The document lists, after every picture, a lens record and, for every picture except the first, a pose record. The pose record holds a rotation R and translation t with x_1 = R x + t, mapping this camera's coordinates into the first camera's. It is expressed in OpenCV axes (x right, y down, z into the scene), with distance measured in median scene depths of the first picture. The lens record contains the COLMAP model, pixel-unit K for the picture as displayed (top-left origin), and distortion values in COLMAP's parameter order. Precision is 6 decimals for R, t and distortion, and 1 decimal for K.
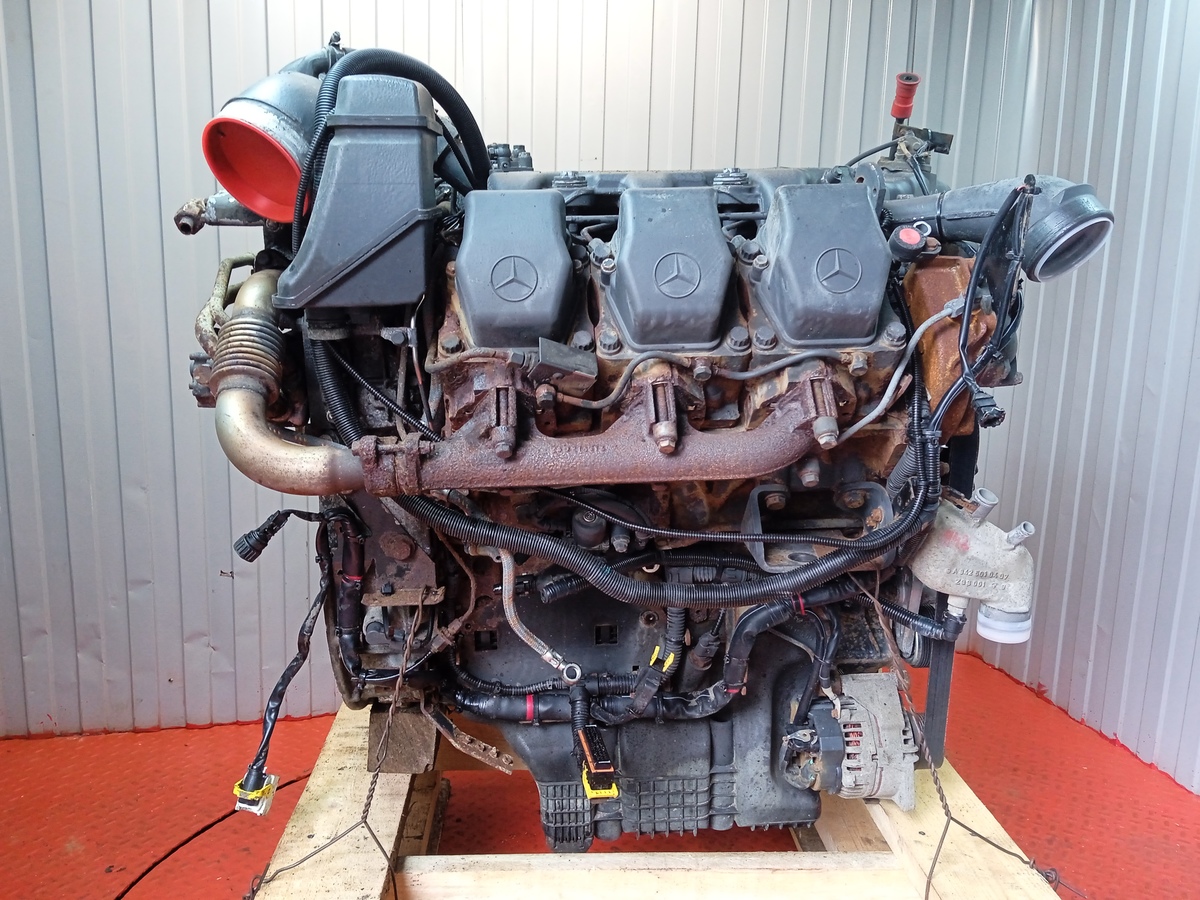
lens RADIAL K [[1036.6, 0, 597.5], [0, 1036.6, 446.2], [0, 0, 1]] dist [0.081688, -0.164266]
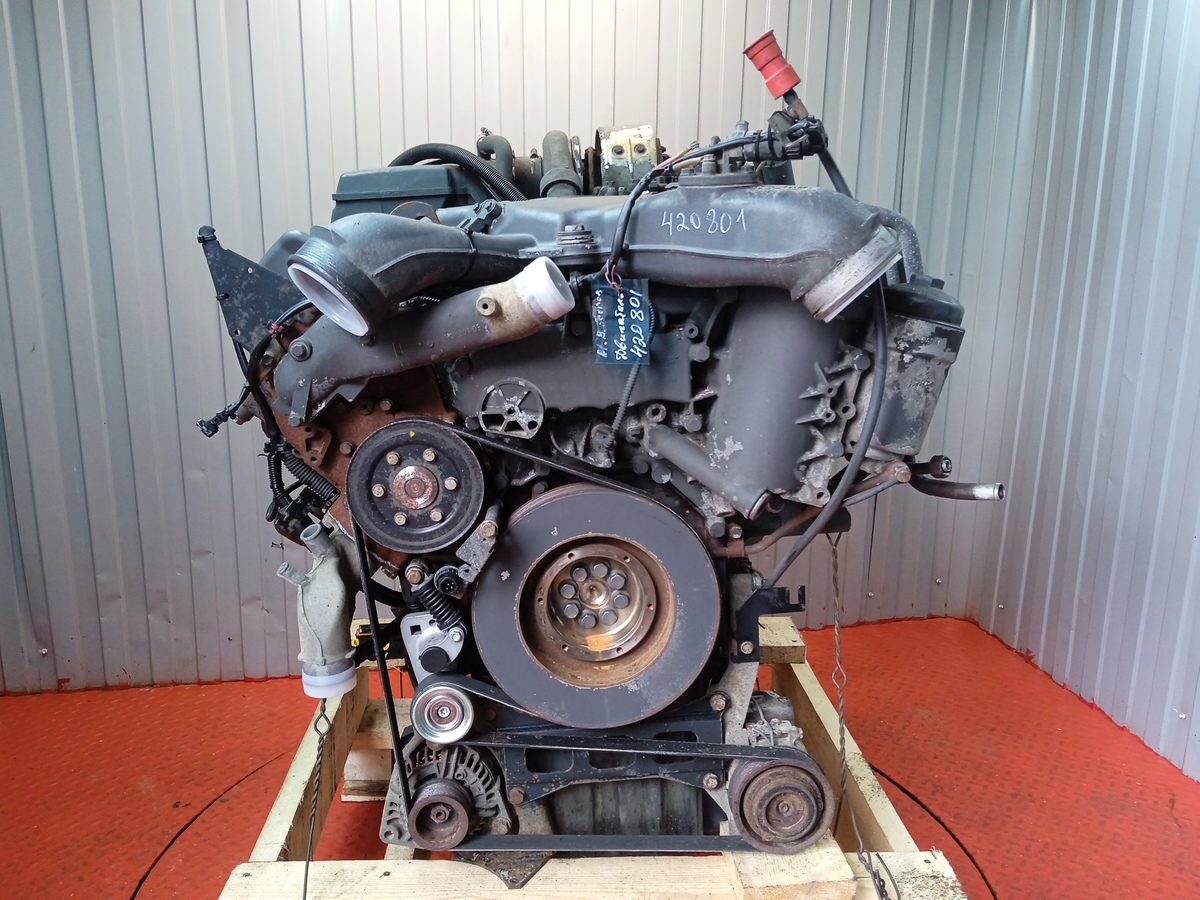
lens RADIAL K [[1036.6, 0, 596.7], [0, 1036.6, 444.2], [0, 0, 1]] dist [0.081688, -0.164266]
pose [[0.998408, 0.000335, -0.056400, 0.051069], [0.002249, 0.998950, 0.045748, -0.037216], [0.056356, -0.045802, 0.997360, -0.091976]]
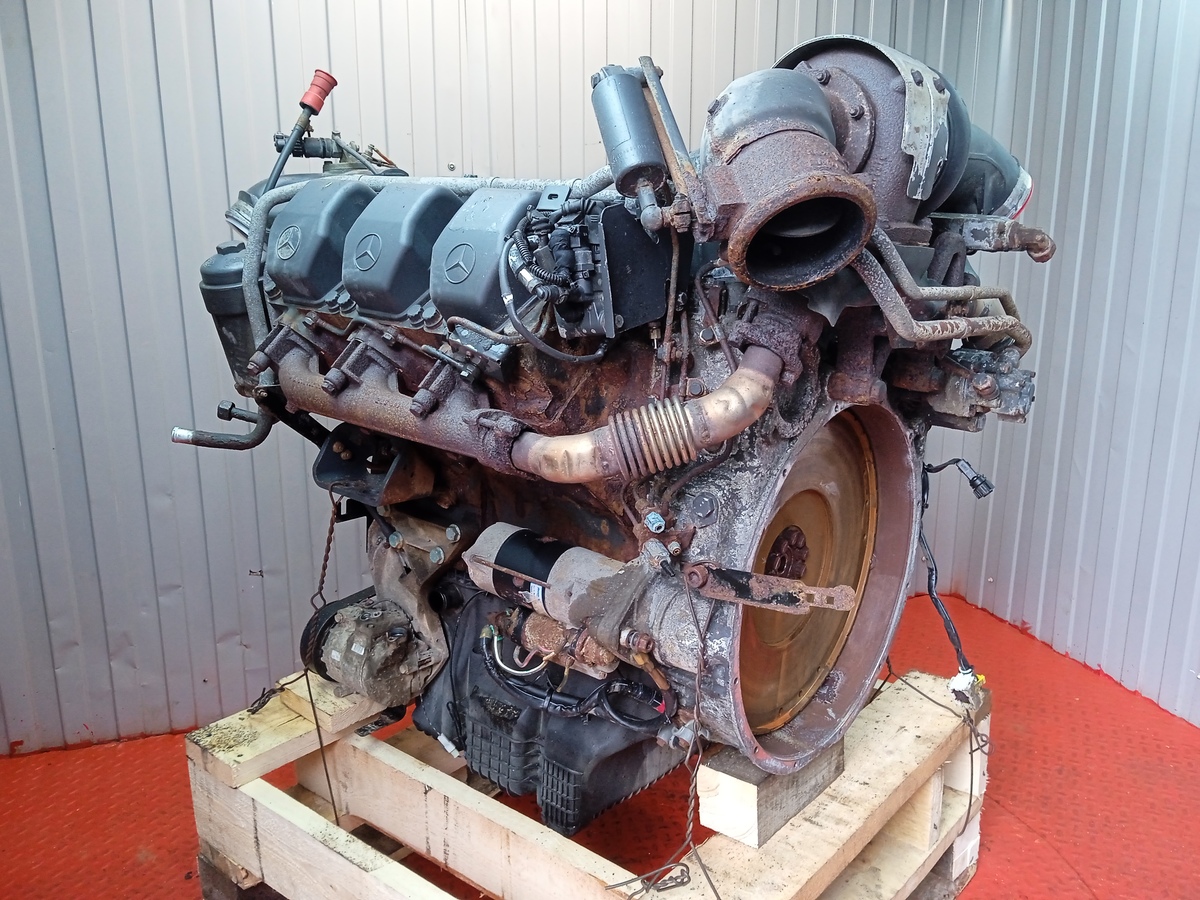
lens RADIAL K [[1036.6, 0, 596.1], [0, 1036.6, 446.6], [0, 0, 1]] dist [0.081688, -0.164266]
pose [[0.995165, -0.055296, 0.081168, -0.106460], [0.050516, 0.996931, 0.059808, -0.044731], [-0.084226, -0.055418, 0.994904, -0.024801]]
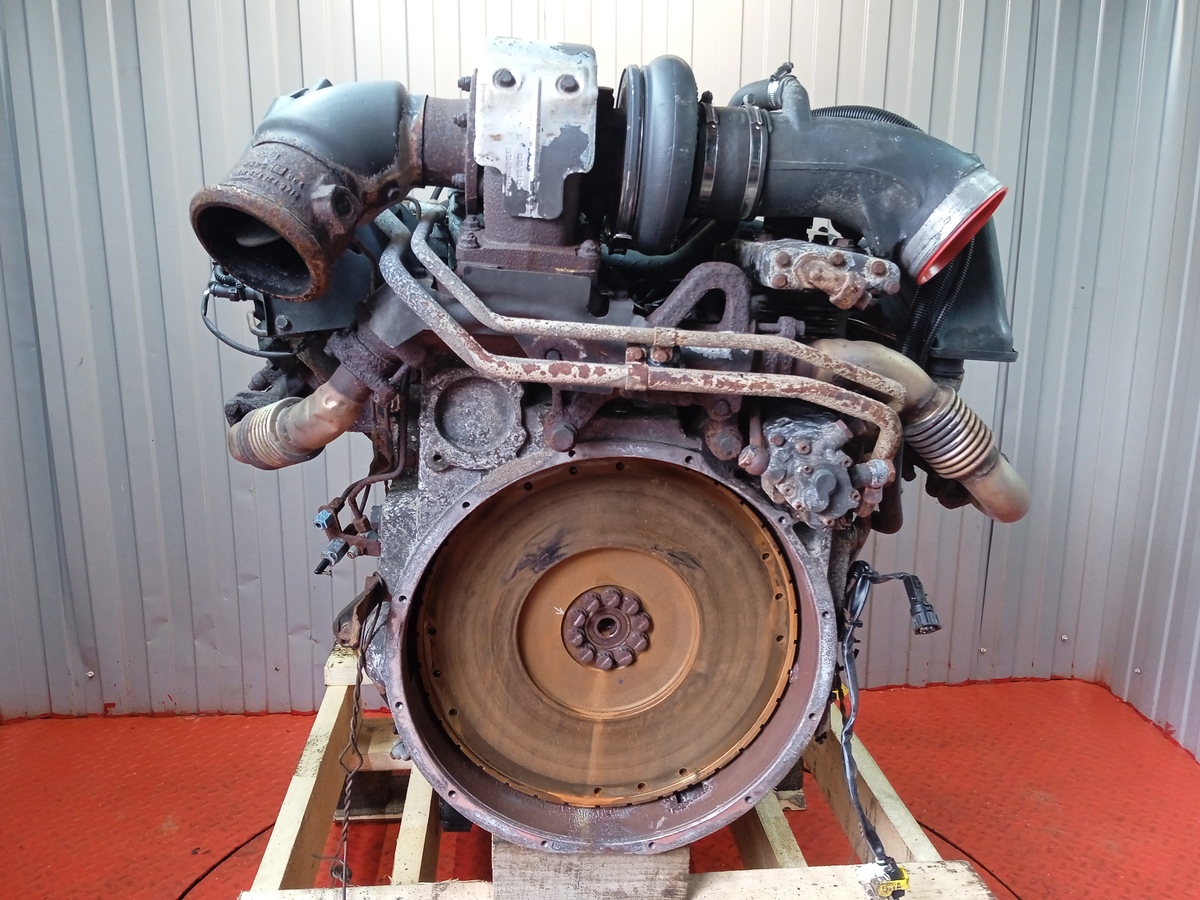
lens RADIAL K [[1036.6, 0, 589.9], [0, 1036.6, 446.4], [0, 0, 1]] dist [0.081688, -0.164266]
pose [[0.983375, 0.020188, -0.180458, 0.098391], [-0.014823, 0.999409, 0.031026, -0.043196], [0.180978, -0.027836, 0.983093, 0.016418]]
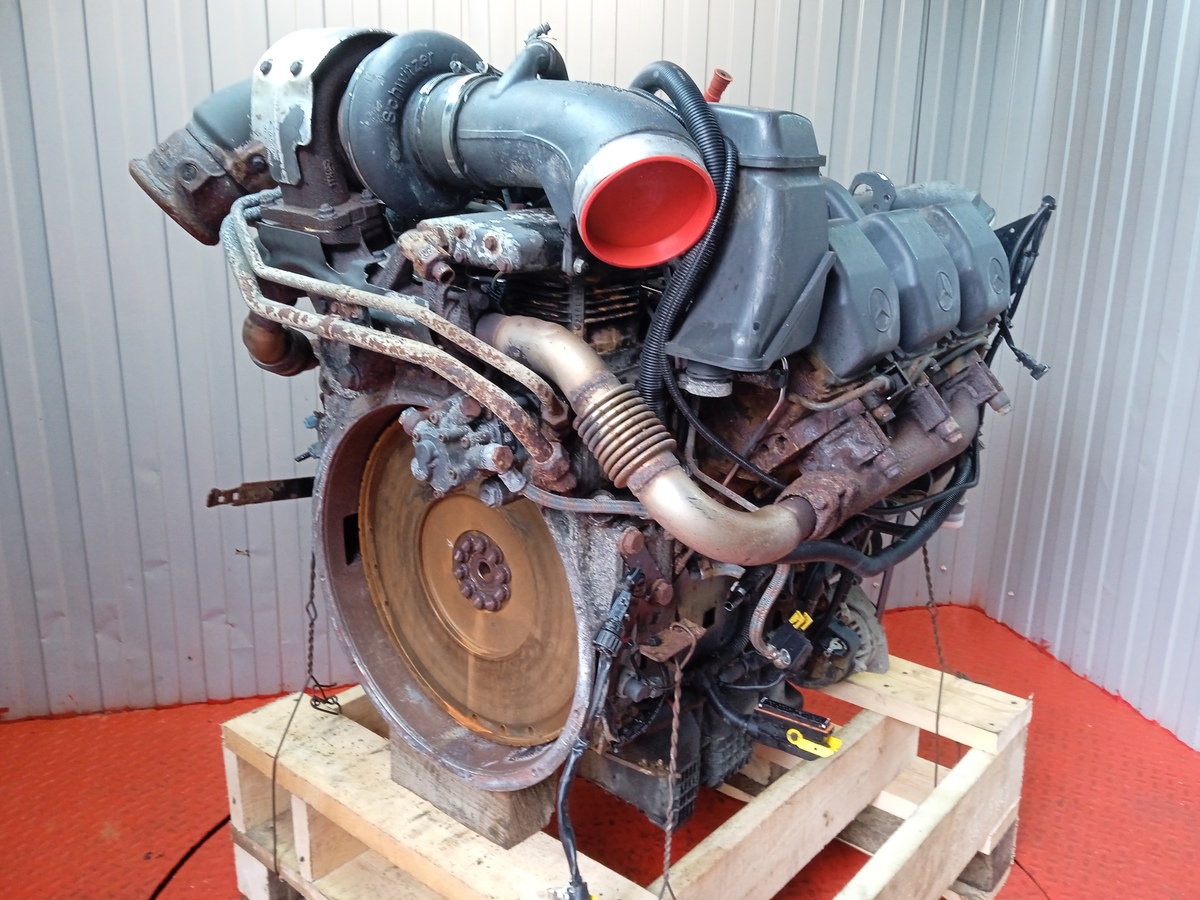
lens RADIAL K [[1036.6, 0, 594.3], [0, 1036.6, 454.2], [0, 0, 1]] dist [0.081688, -0.164266]
pose [[0.999684, -0.014635, 0.020424, -0.039092], [0.012866, 0.996366, 0.084201, -0.052780], [-0.021582, -0.083912, 0.996239, 0.007003]]
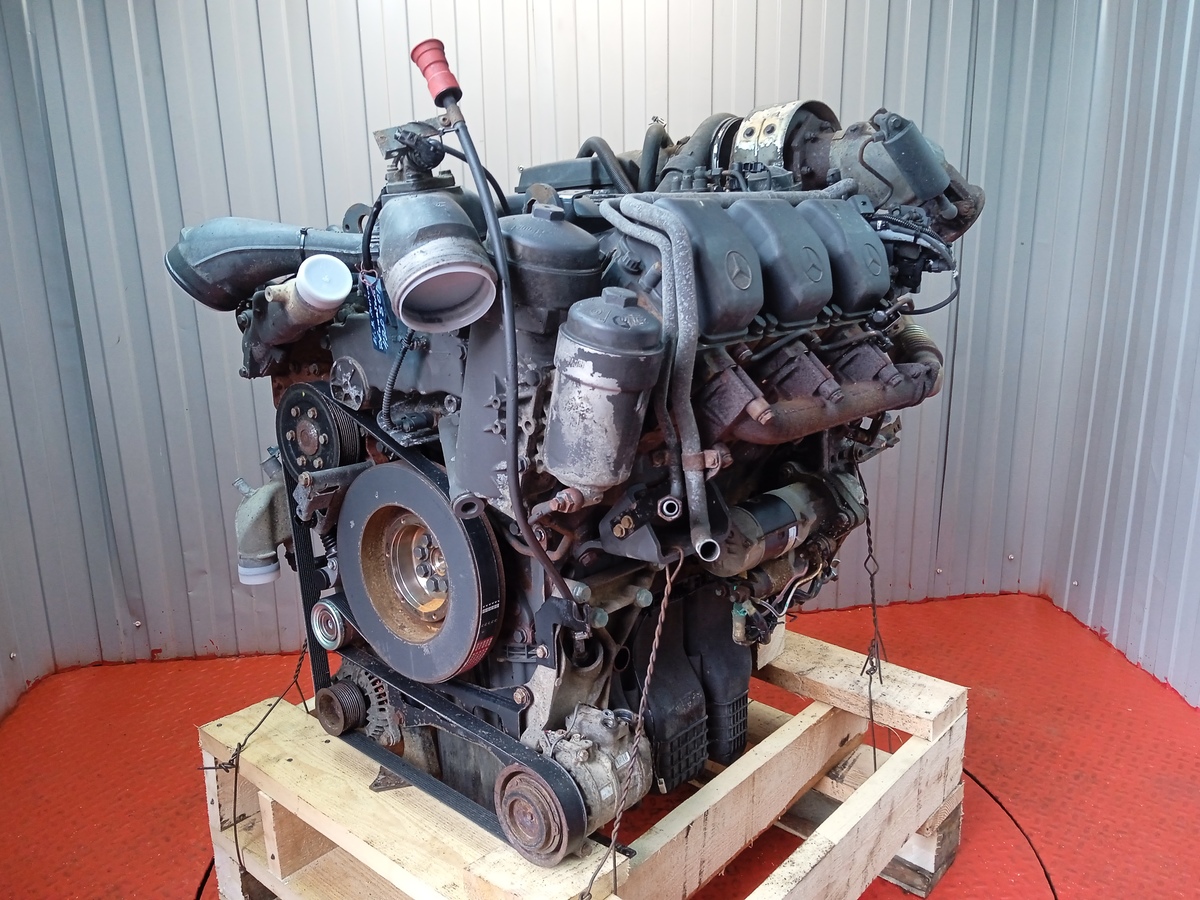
lens RADIAL K [[1036.6, 0, 591.6], [0, 1036.6, 450.1], [0, 0, 1]] dist [0.081688, -0.164266]
pose [[0.989352, -0.005517, -0.145435, 0.084114], [0.017727, 0.996409, 0.082798, -0.052753], [0.144456, -0.084495, 0.985897, -0.102811]]
